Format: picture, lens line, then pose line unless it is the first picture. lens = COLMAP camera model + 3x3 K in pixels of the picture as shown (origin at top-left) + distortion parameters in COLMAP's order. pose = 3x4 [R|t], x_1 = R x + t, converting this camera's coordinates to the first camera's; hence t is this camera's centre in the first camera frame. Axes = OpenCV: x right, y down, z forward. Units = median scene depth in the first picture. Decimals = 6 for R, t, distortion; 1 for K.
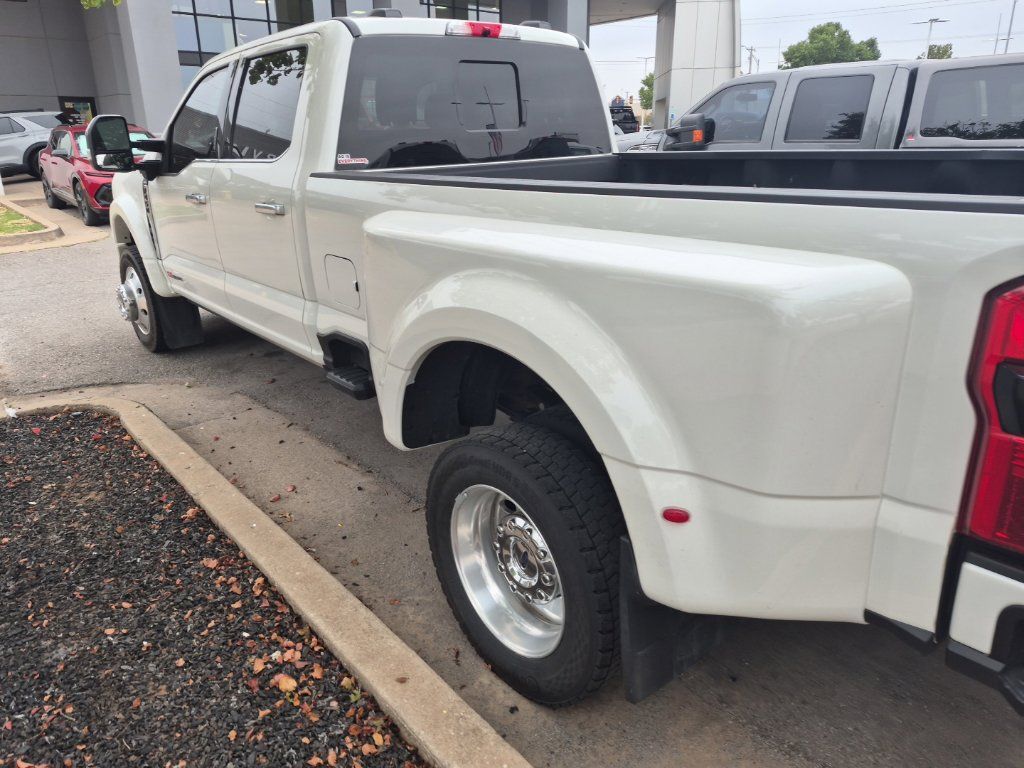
lens RADIAL K [[720.0, 0, 494.4], [0, 720.0, 370.2], [0, 0, 1]] dist [0.049007, -0.037265]
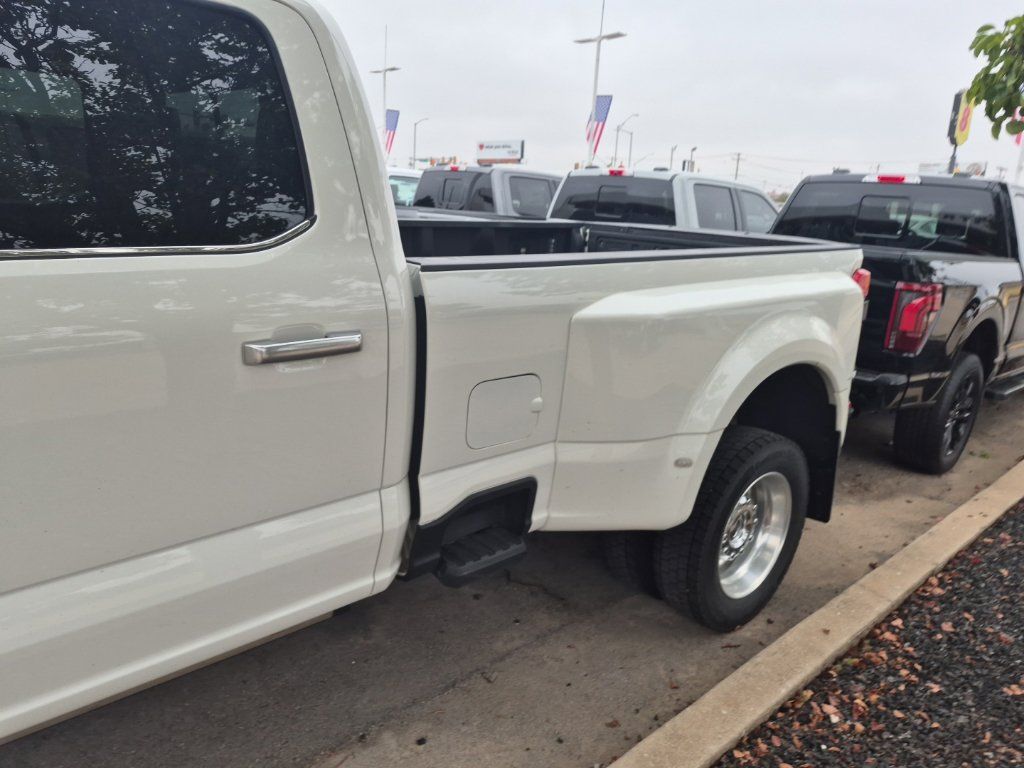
lens RADIAL K [[714.7, 0, 504.6], [0, 714.7, 379.0], [0, 0, 1]] dist [0.059954, -0.044338]
pose [[-0.047538, -0.225116, 0.973172, -0.658991], [0.269276, 0.935315, 0.229513, -0.234101], [-0.961889, 0.272962, 0.016155, 0.737352]]
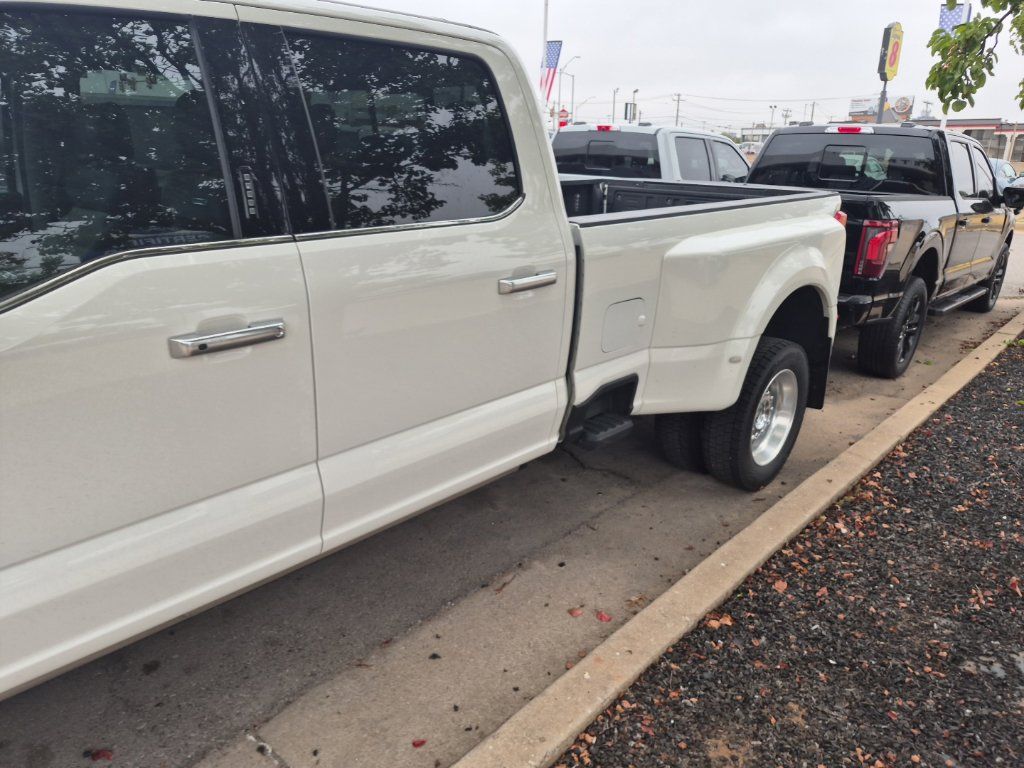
lens RADIAL K [[713.4, 0, 512.0], [0, 713.4, 384.0], [0, 0, 1]] dist [0.108767, -0.151794]
pose [[-0.137142, -0.290408, 0.947024, -0.856314], [0.295907, 0.900391, 0.318959, -0.306478], [-0.945321, 0.323974, -0.037548, 0.904419]]
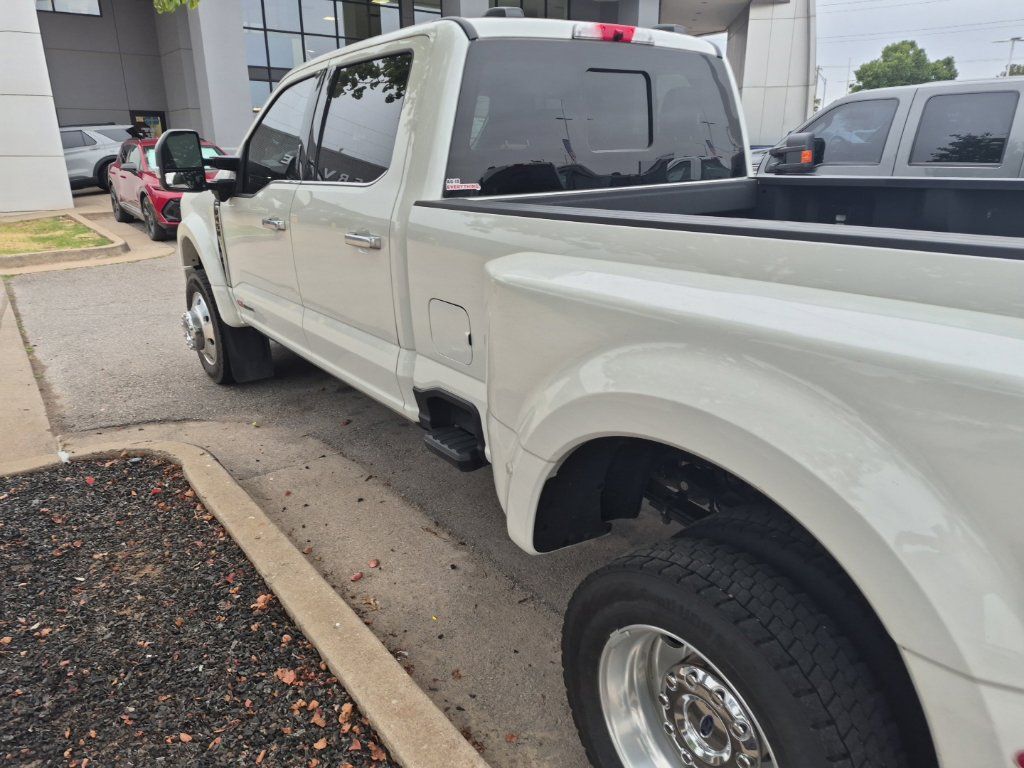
lens RADIAL K [[716.4, 0, 512.1], [0, 716.4, 375.1], [0, 0, 1]] dist [0.057508, -0.041675]
pose [[0.998660, 0.024909, -0.045373, -0.075346], [-0.025554, 0.999580, -0.013684, -0.047177], [0.045013, 0.014825, 0.998876, 0.133250]]
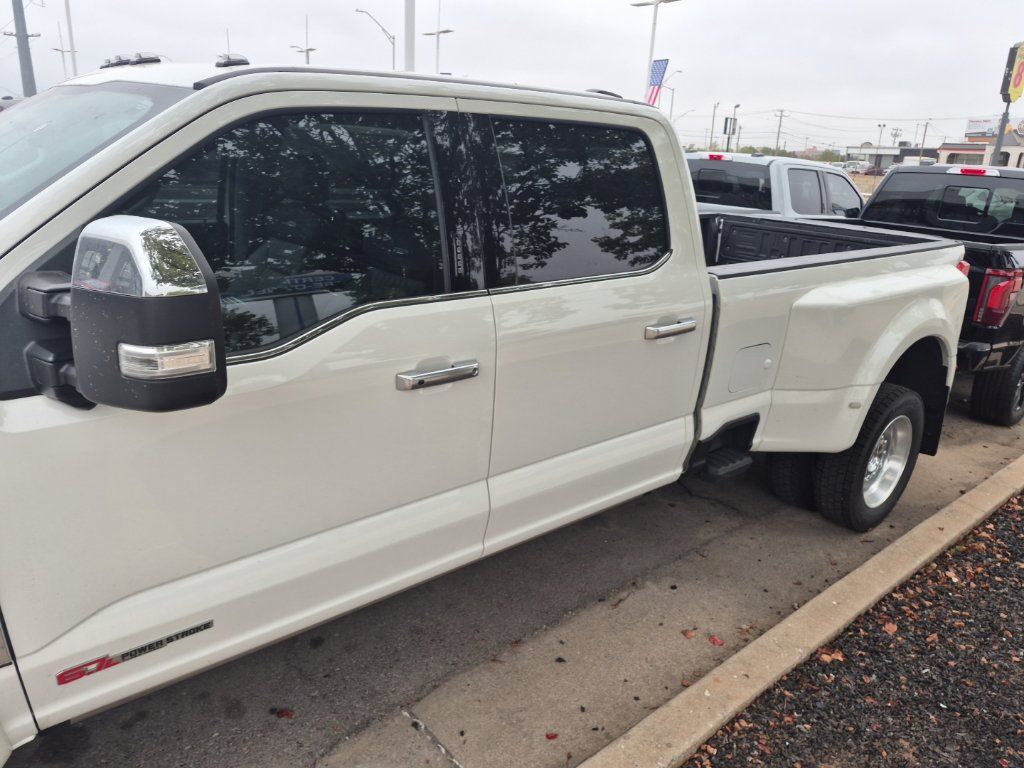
lens RADIAL K [[722.0, 0, 515.7], [0, 722.0, 369.3], [0, 0, 1]] dist [0.045502, -0.035890]
pose [[-0.020341, -0.267011, 0.963479, -0.918317], [0.265171, 0.927724, 0.262701, -0.367419], [-0.963987, 0.260830, 0.051933, 0.955341]]
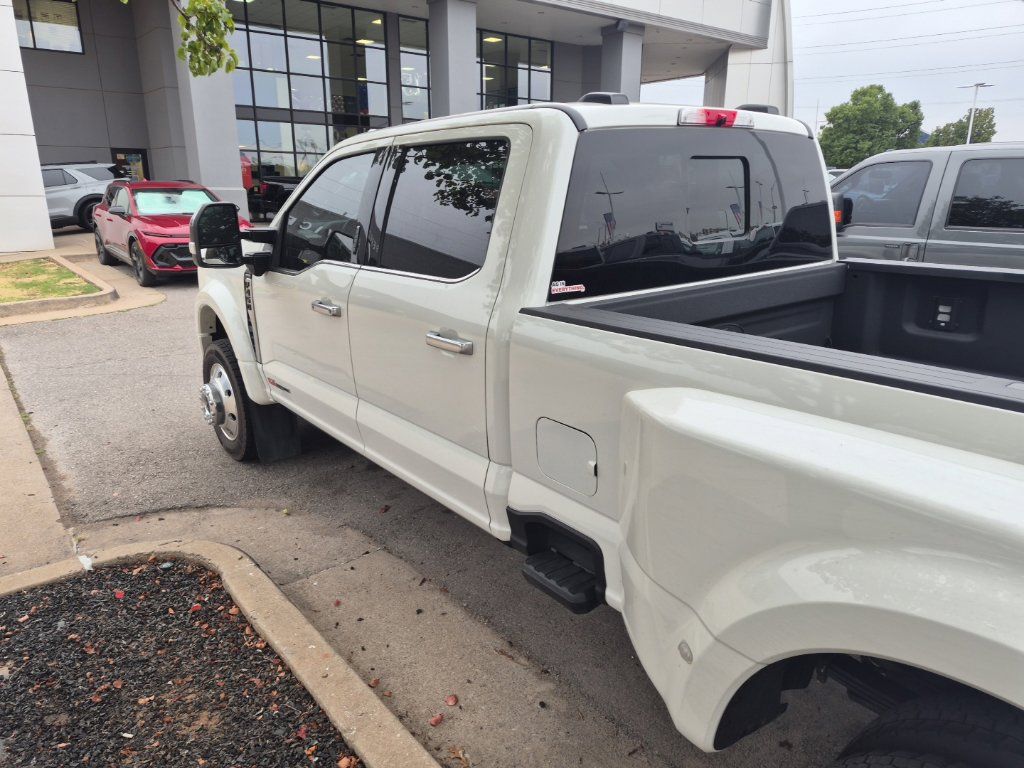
lens RADIAL K [[714.7, 0, 504.6], [0, 714.7, 379.0], [0, 0, 1]] dist [0.059954, -0.044338]
pose [[0.999604, 0.023281, -0.015777, -0.198125], [-0.024050, 0.998437, -0.050451, -0.122979], [0.014577, 0.050811, 0.998602, 0.198547]]
